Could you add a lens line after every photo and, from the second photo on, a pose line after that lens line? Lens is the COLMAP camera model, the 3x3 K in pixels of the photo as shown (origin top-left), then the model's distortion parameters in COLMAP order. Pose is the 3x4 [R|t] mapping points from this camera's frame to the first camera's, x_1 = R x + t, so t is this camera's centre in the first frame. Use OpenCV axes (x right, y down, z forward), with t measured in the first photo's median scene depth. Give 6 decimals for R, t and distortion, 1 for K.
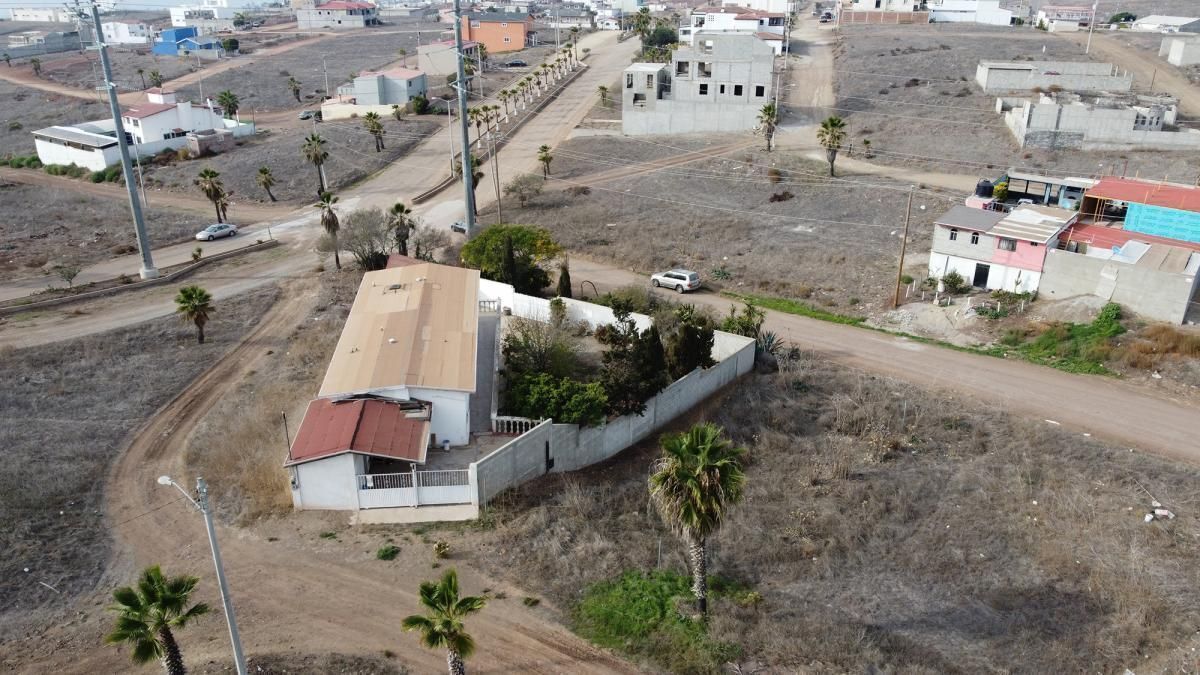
lens RADIAL K [[913.5, 0, 600.0], [0, 913.5, 337.5], [0, 0, 1]] dist [-0.002001, -0.002332]
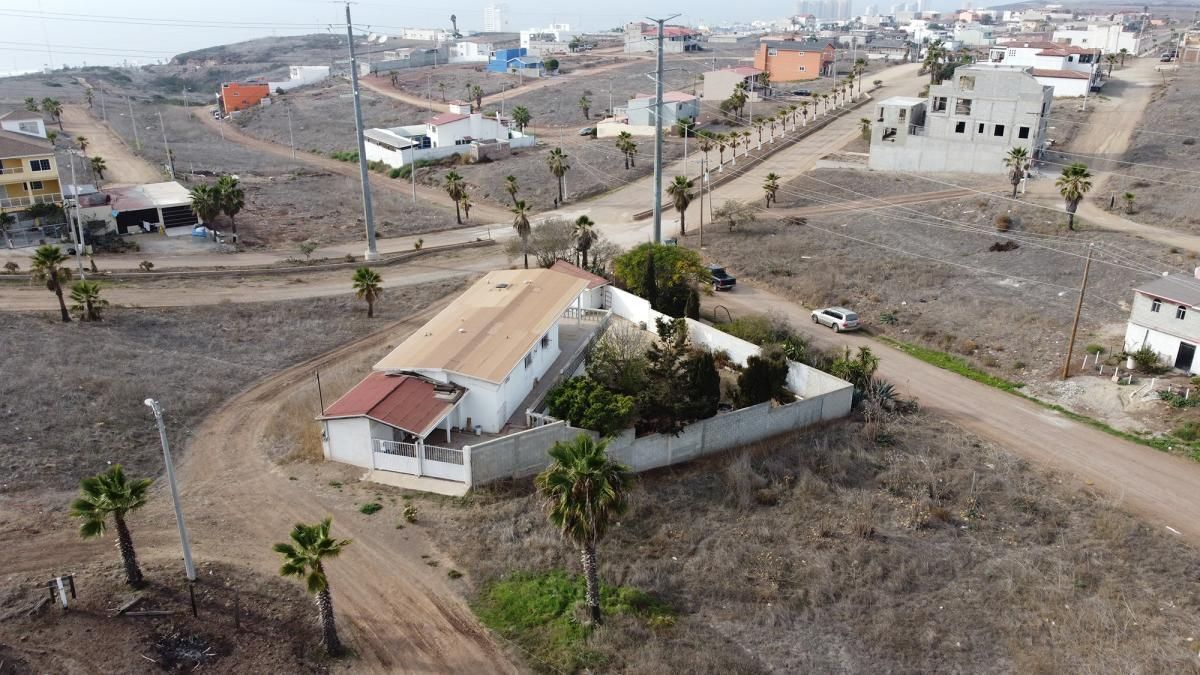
lens RADIAL K [[913.5, 0, 600.0], [0, 913.5, 337.5], [0, 0, 1]] dist [-0.002001, -0.002332]
pose [[0.932748, 0.131790, -0.335577, 0.189824], [-0.140872, 0.990024, -0.002751, -0.005531], [0.331867, 0.049839, 0.942009, 0.007541]]
